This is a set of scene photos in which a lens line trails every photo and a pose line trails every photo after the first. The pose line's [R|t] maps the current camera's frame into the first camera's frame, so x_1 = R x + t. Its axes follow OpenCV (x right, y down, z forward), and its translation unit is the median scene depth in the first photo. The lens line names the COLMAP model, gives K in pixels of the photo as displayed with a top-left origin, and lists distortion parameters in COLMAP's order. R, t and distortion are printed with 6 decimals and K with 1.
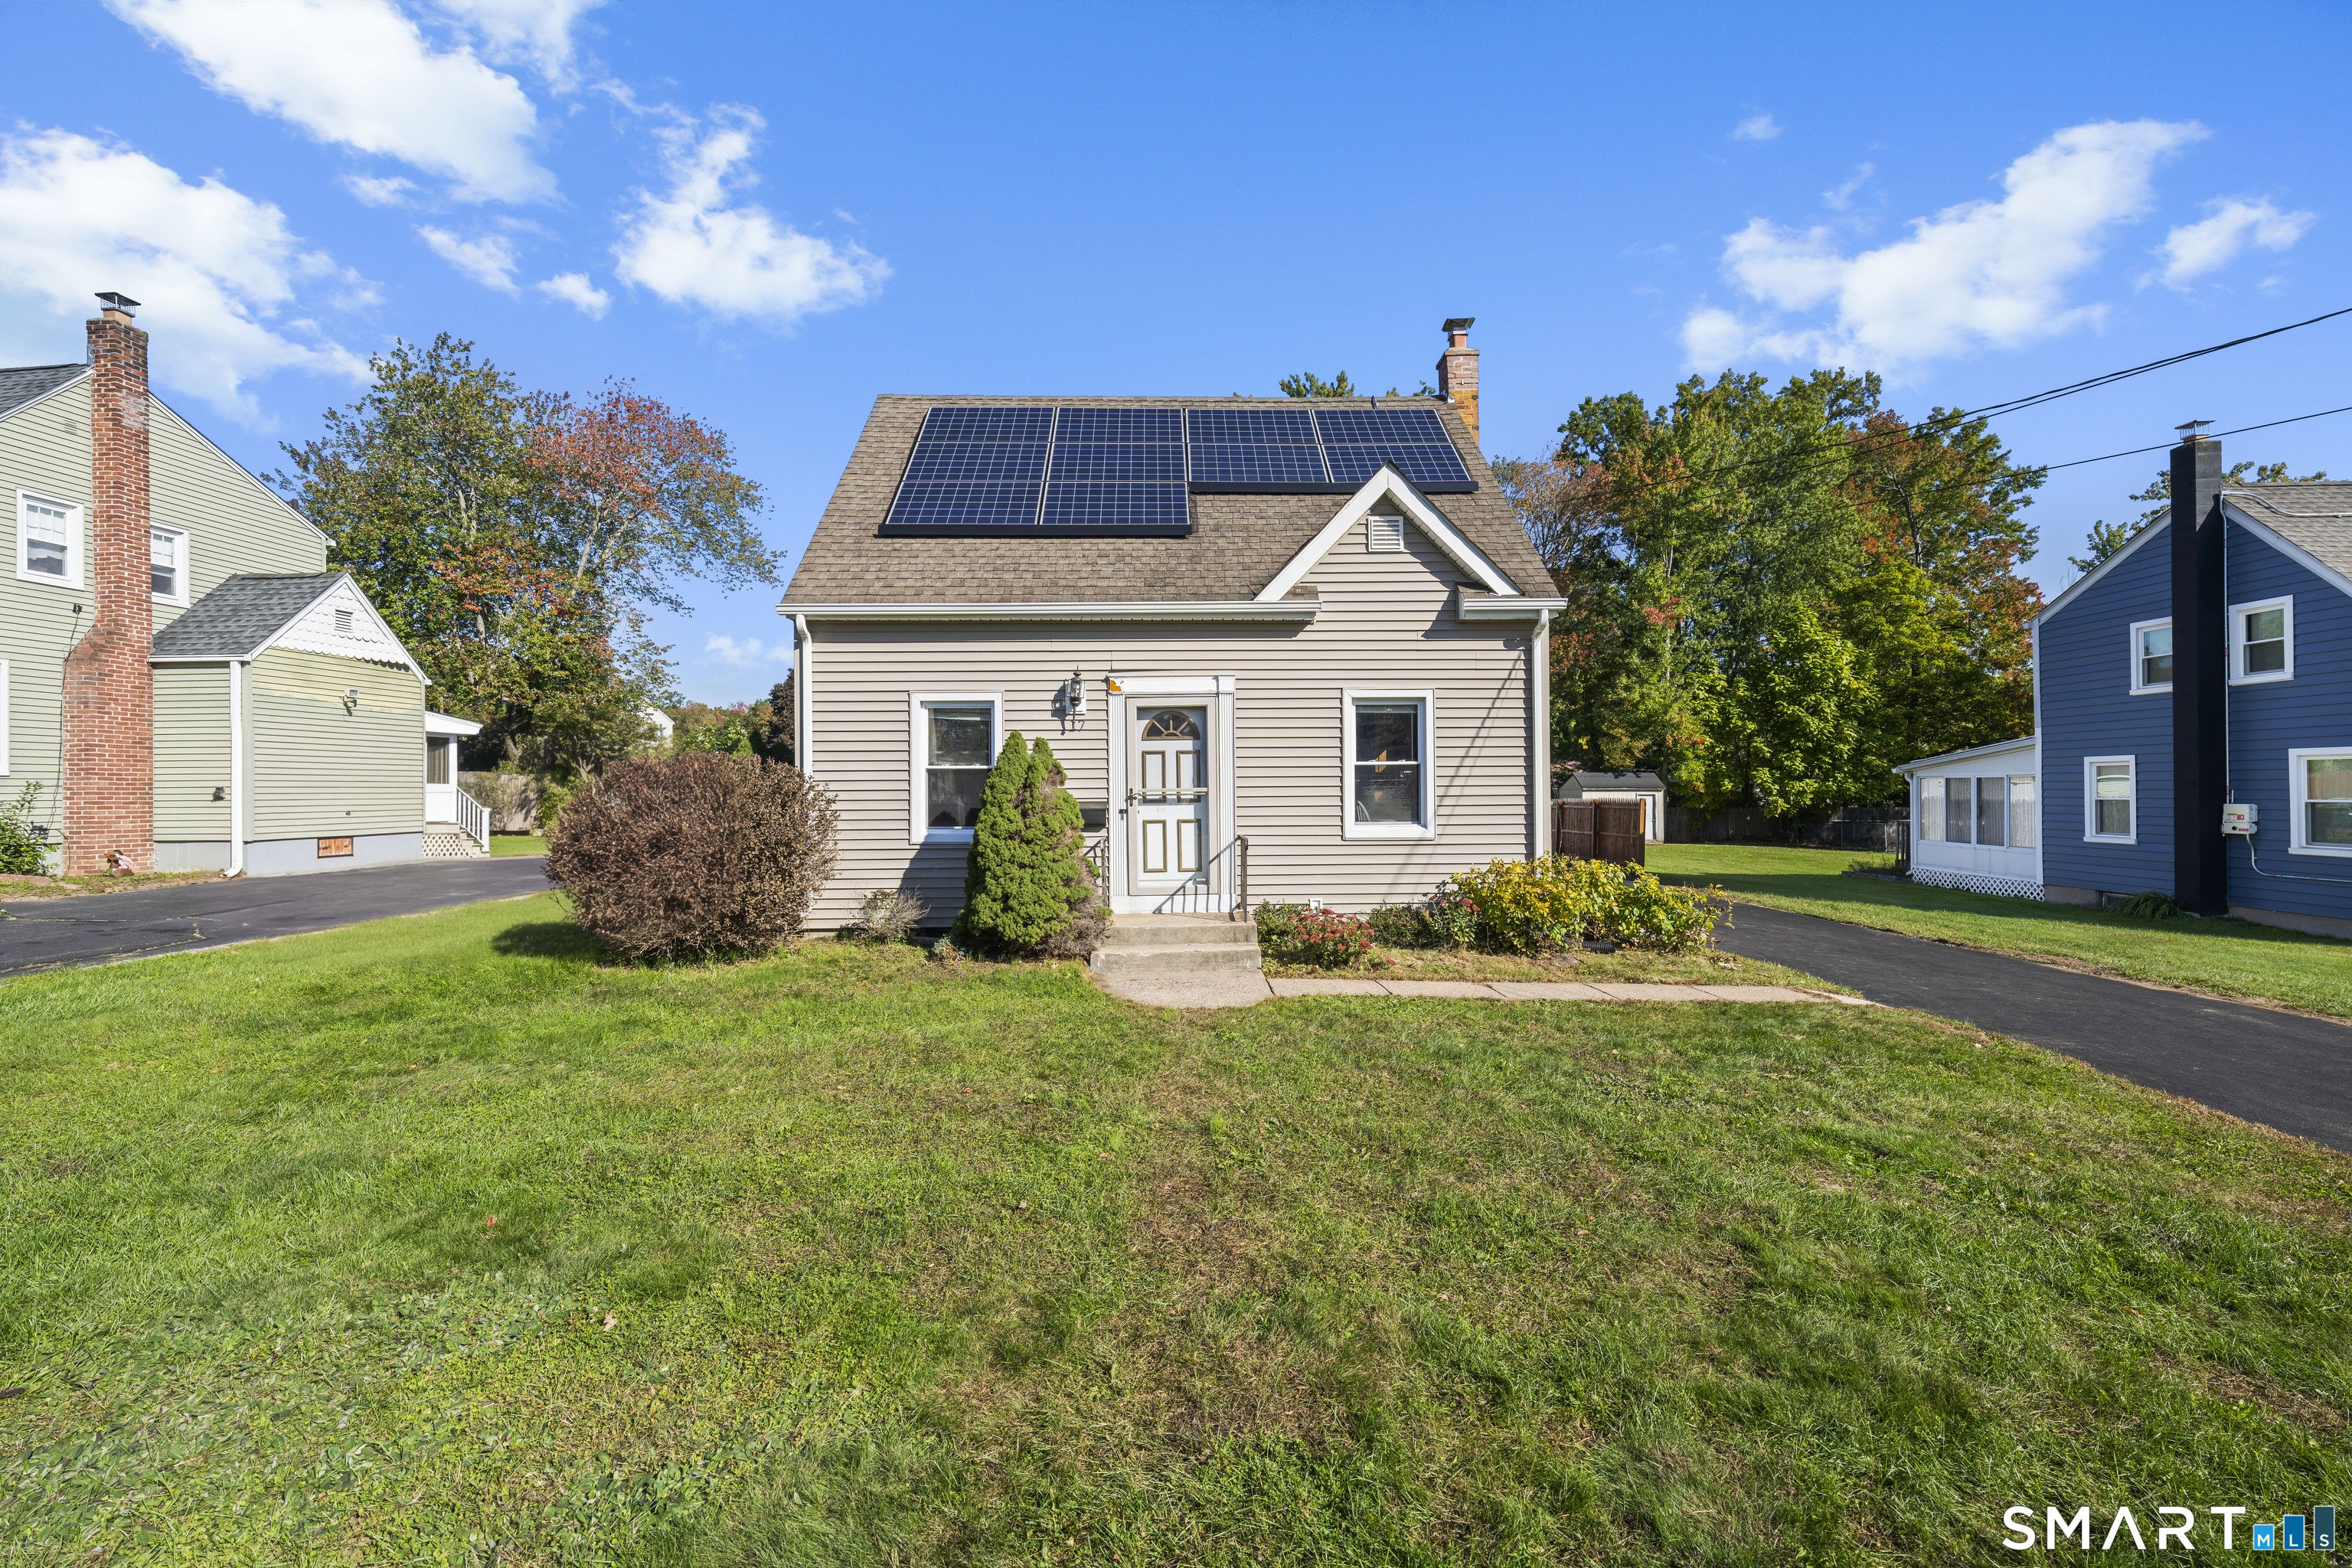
lens RADIAL K [[945.2, 0, 1176.0], [0, 945.2, 784.0], [0, 0, 1]] dist [-0.000967, -0.000063]
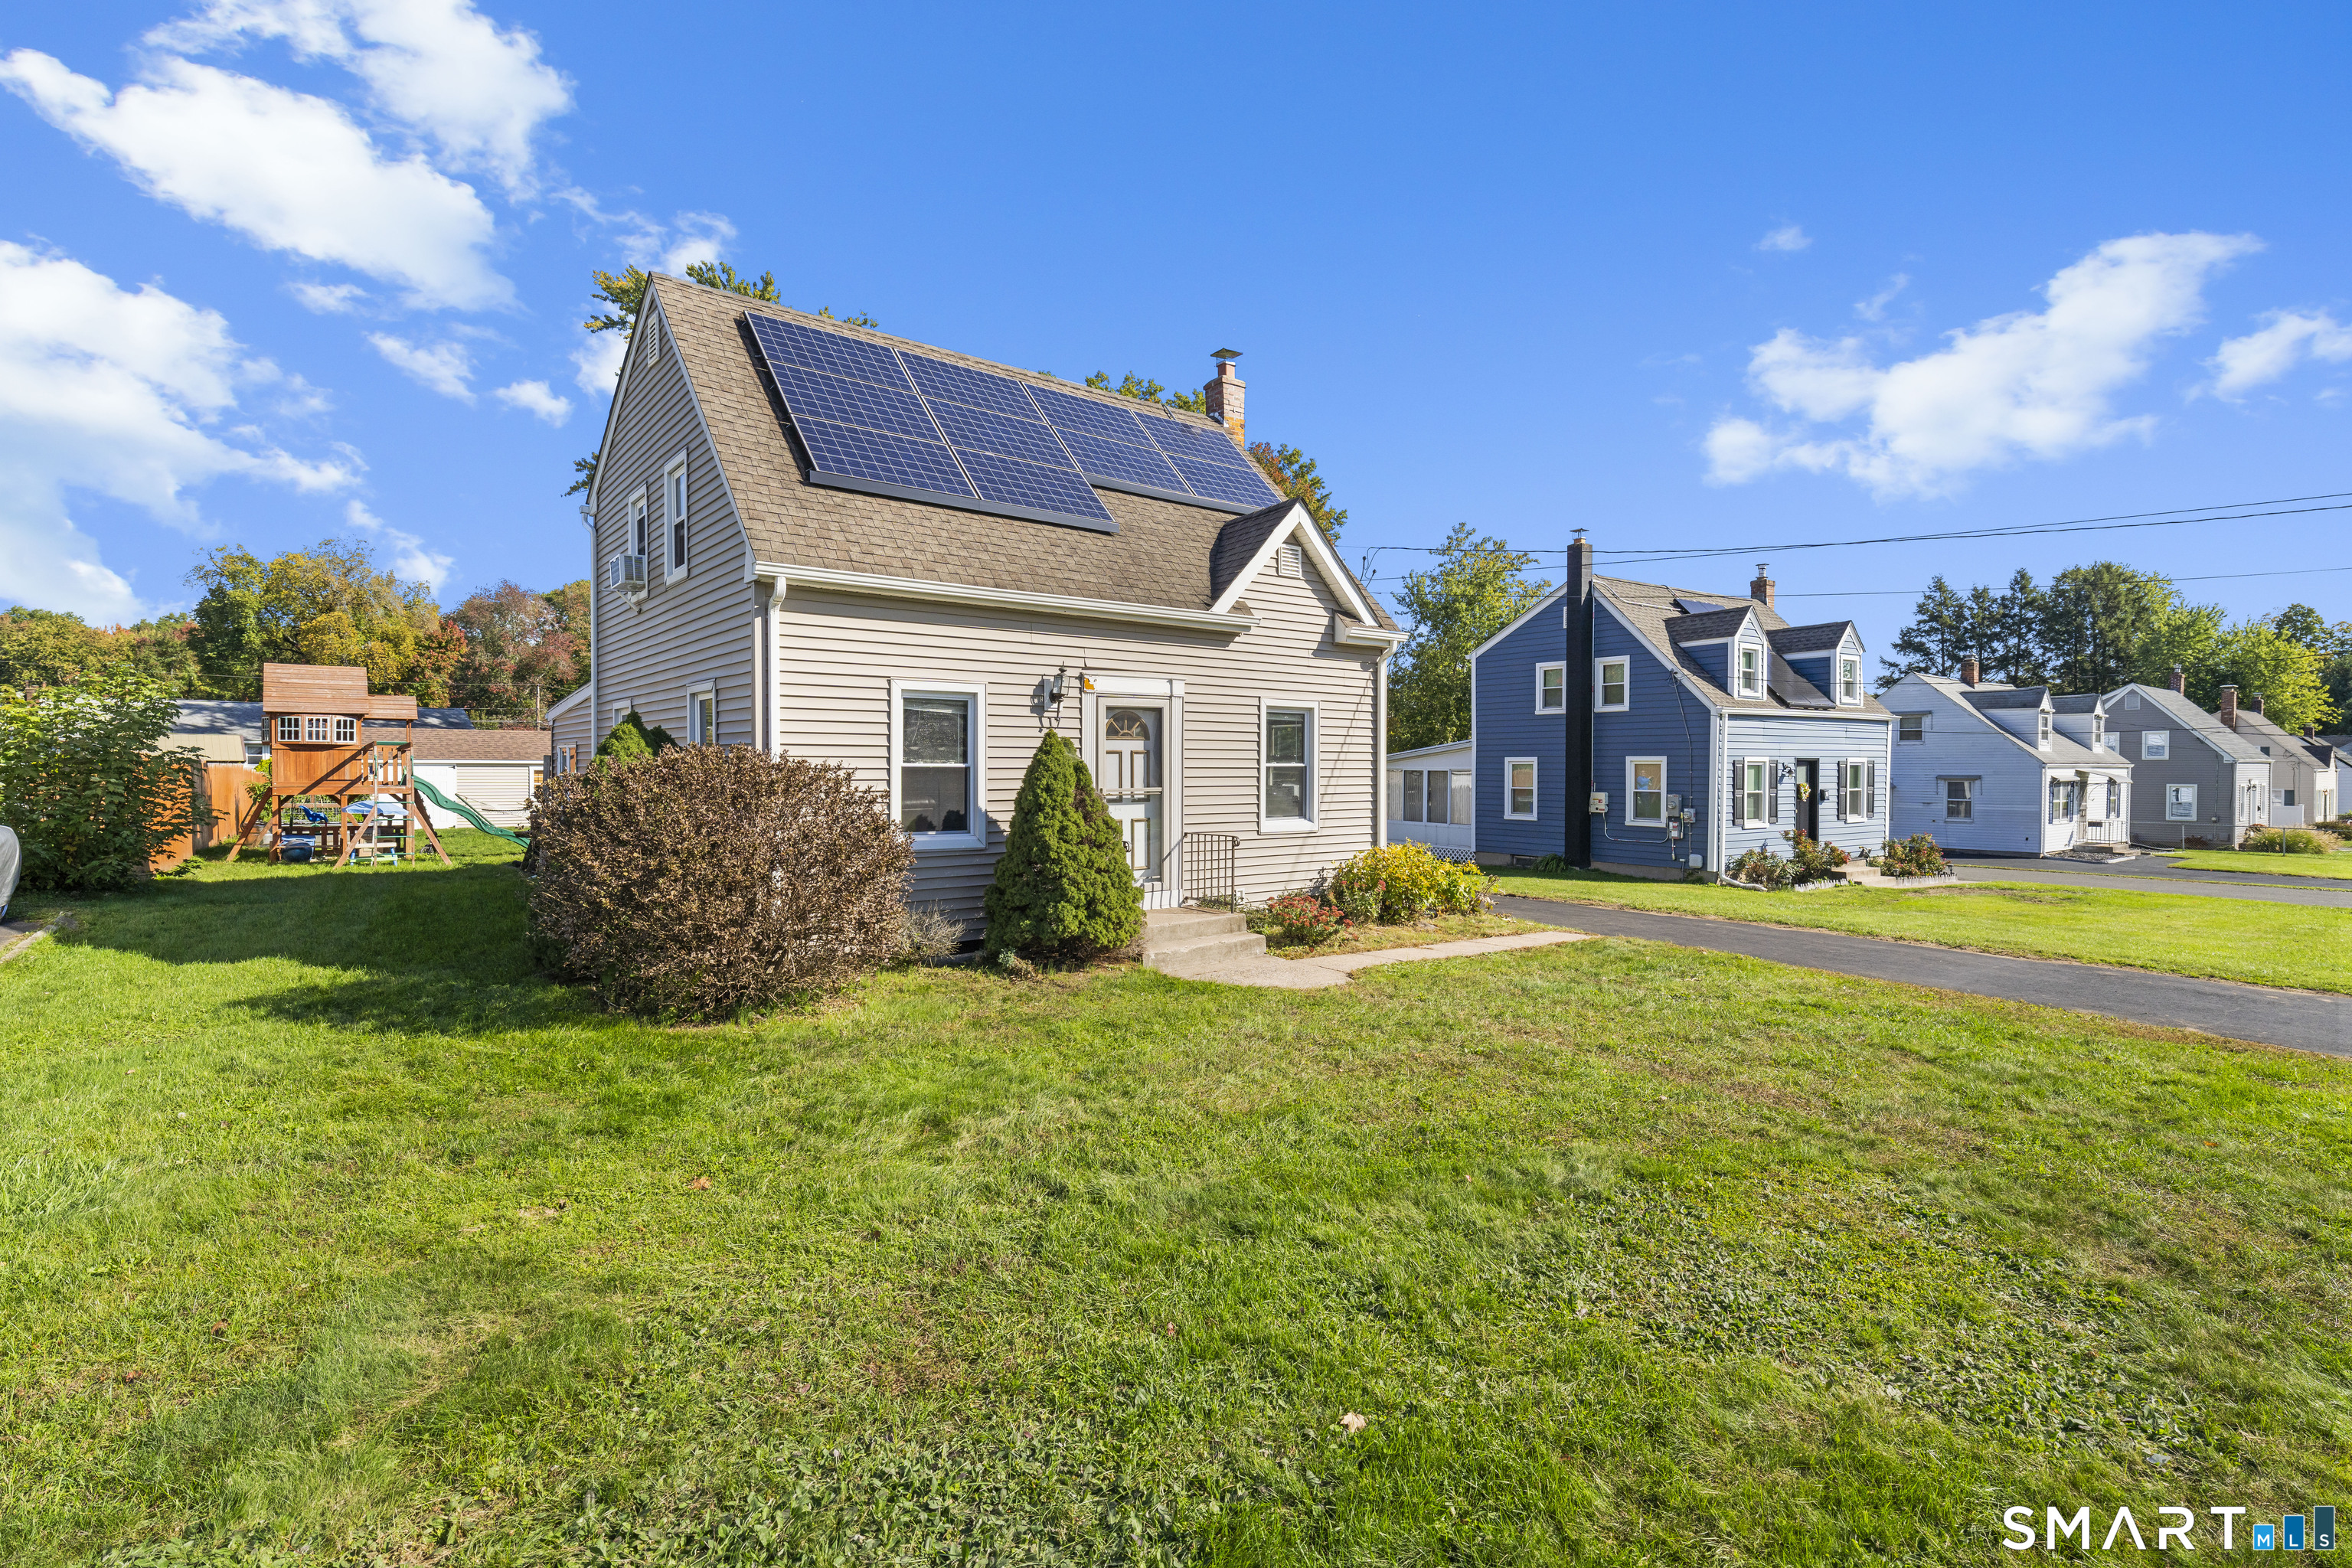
lens RADIAL K [[1089.3, 0, 1165.8], [0, 1089.3, 775.0], [0, 0, 1]] dist [-0.000962, -0.000052]
pose [[0.804030, 0.003976, 0.594576, -0.665294], [-0.011047, 0.999905, 0.008251, -0.019255], [-0.594486, -0.013202, 0.803997, 0.043073]]
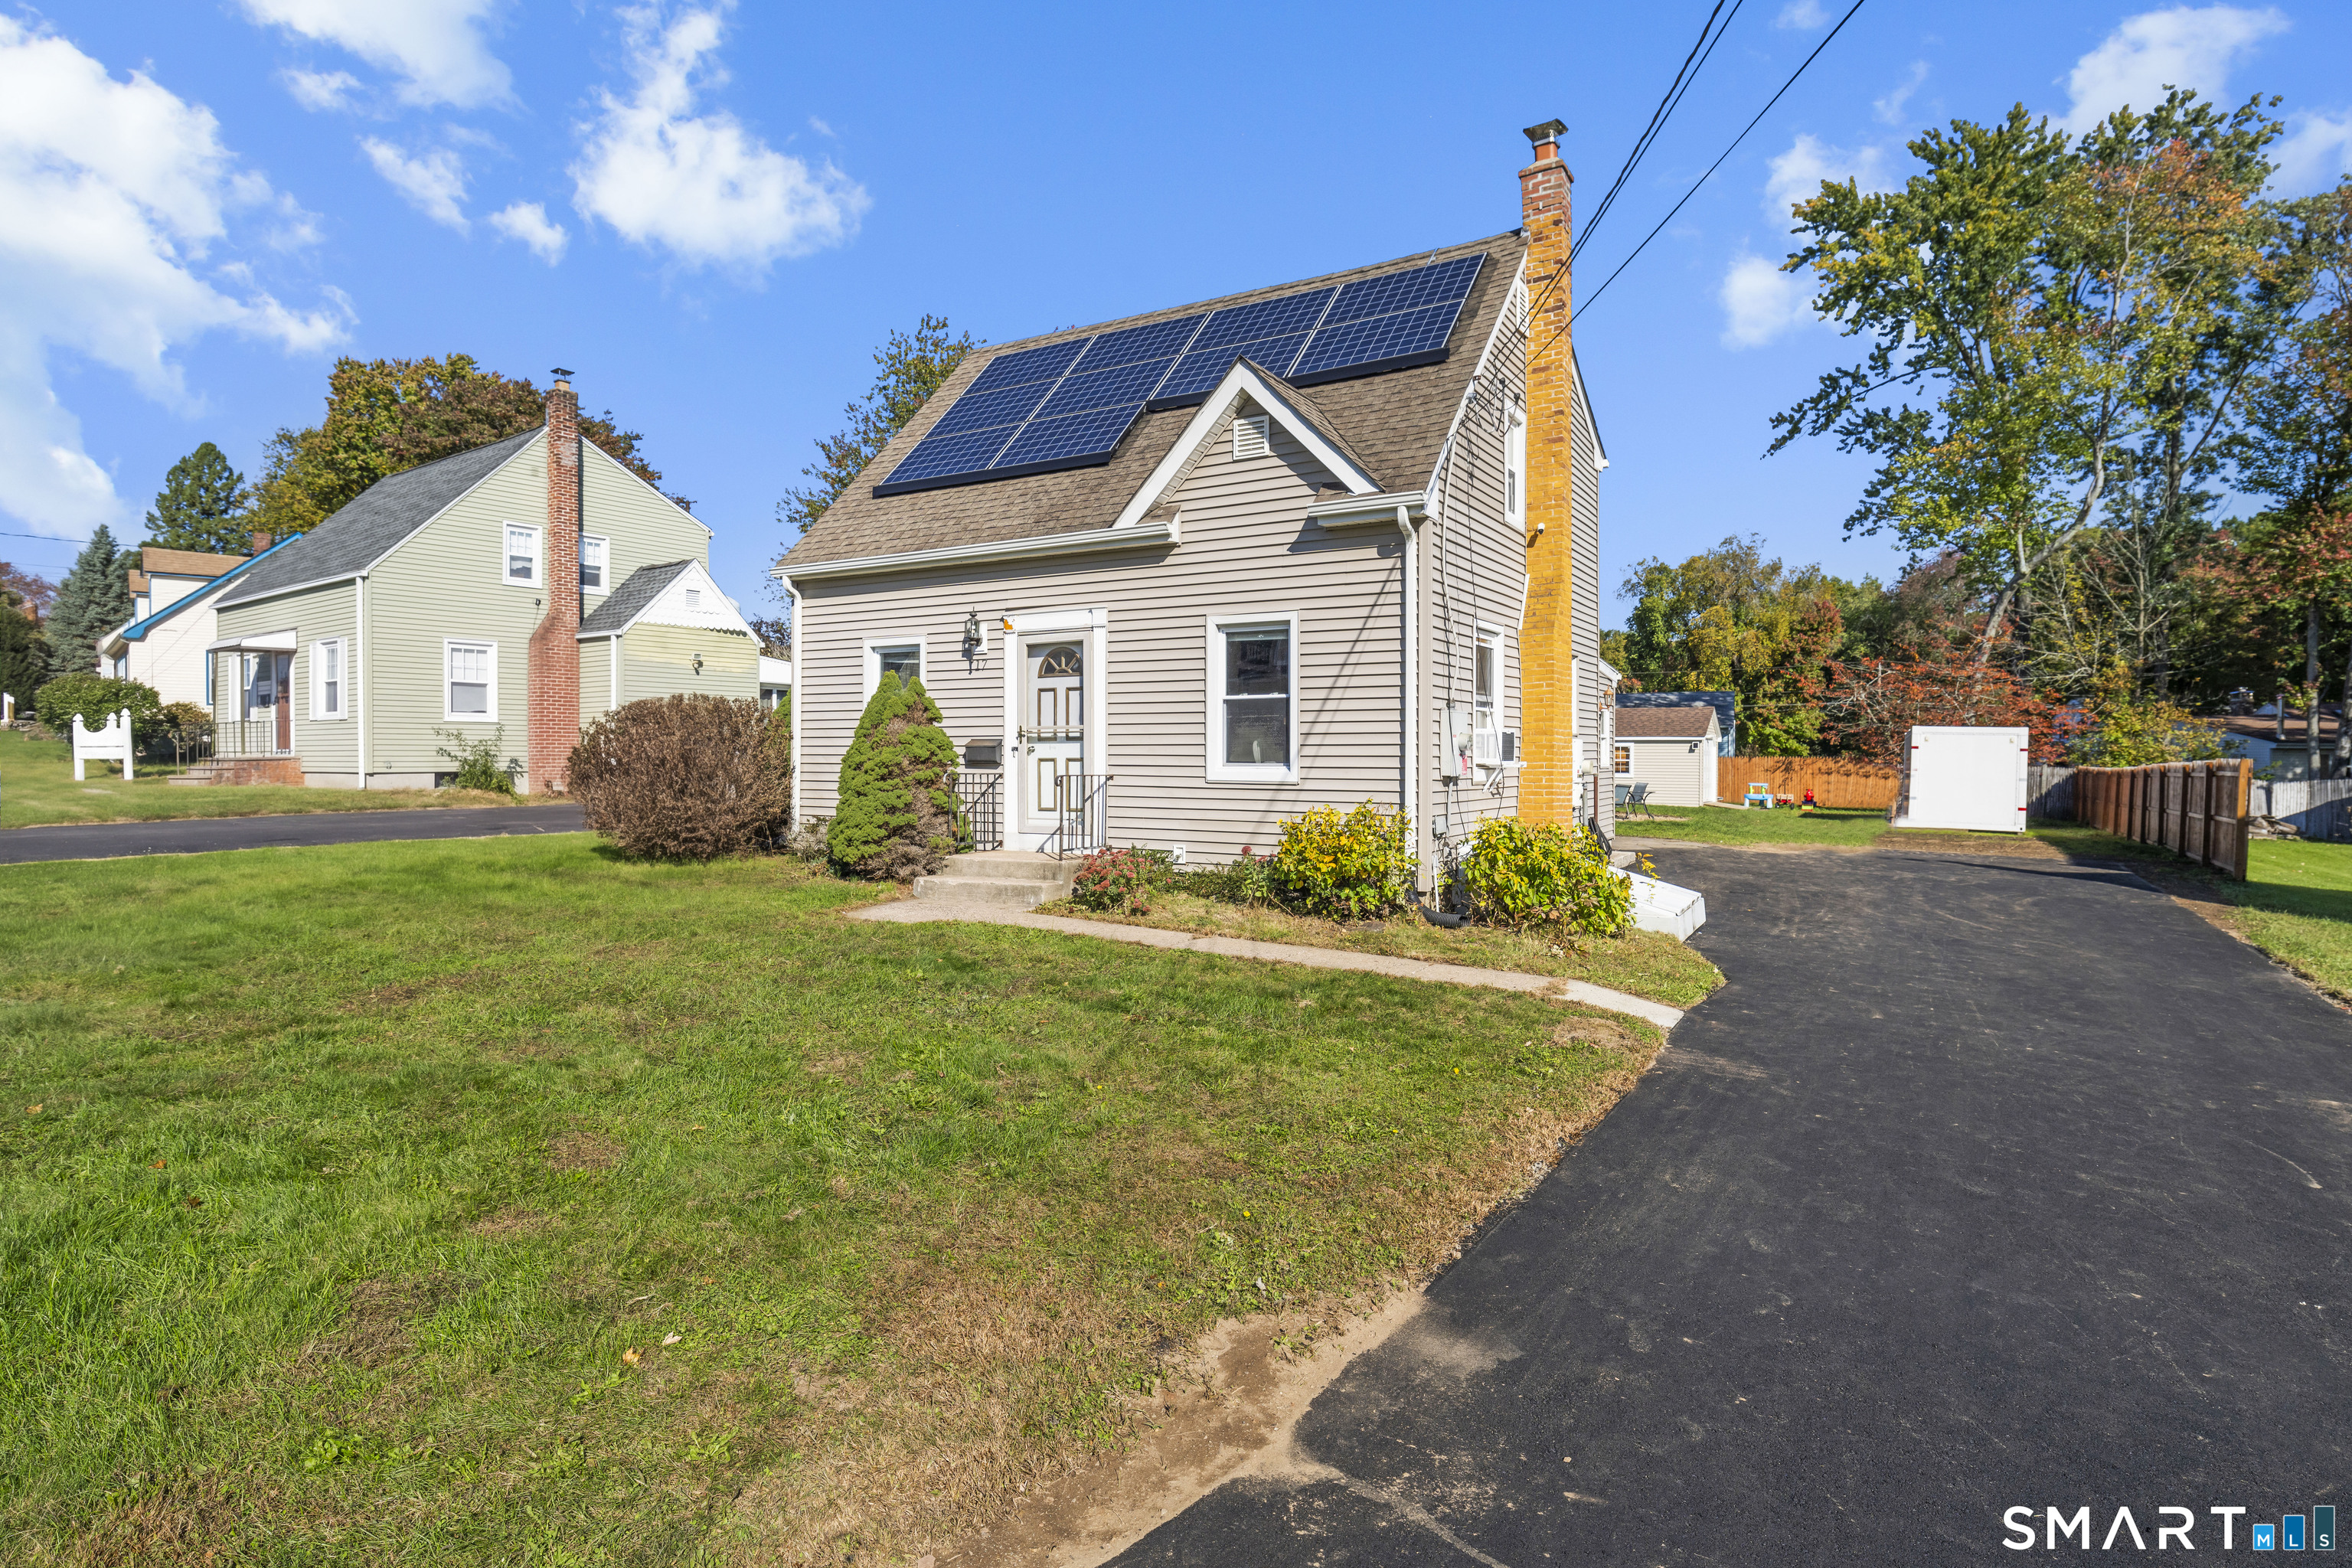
lens RADIAL K [[1195.9, 0, 1176.3], [0, 1195.9, 757.1], [0, 0, 1]] dist [0.003517, 0.000360]
pose [[0.847526, 0.010581, -0.530648, 0.760394], [-0.006243, 0.999931, 0.009967, 0.023925], [0.530717, -0.005135, 0.847534, 0.011018]]
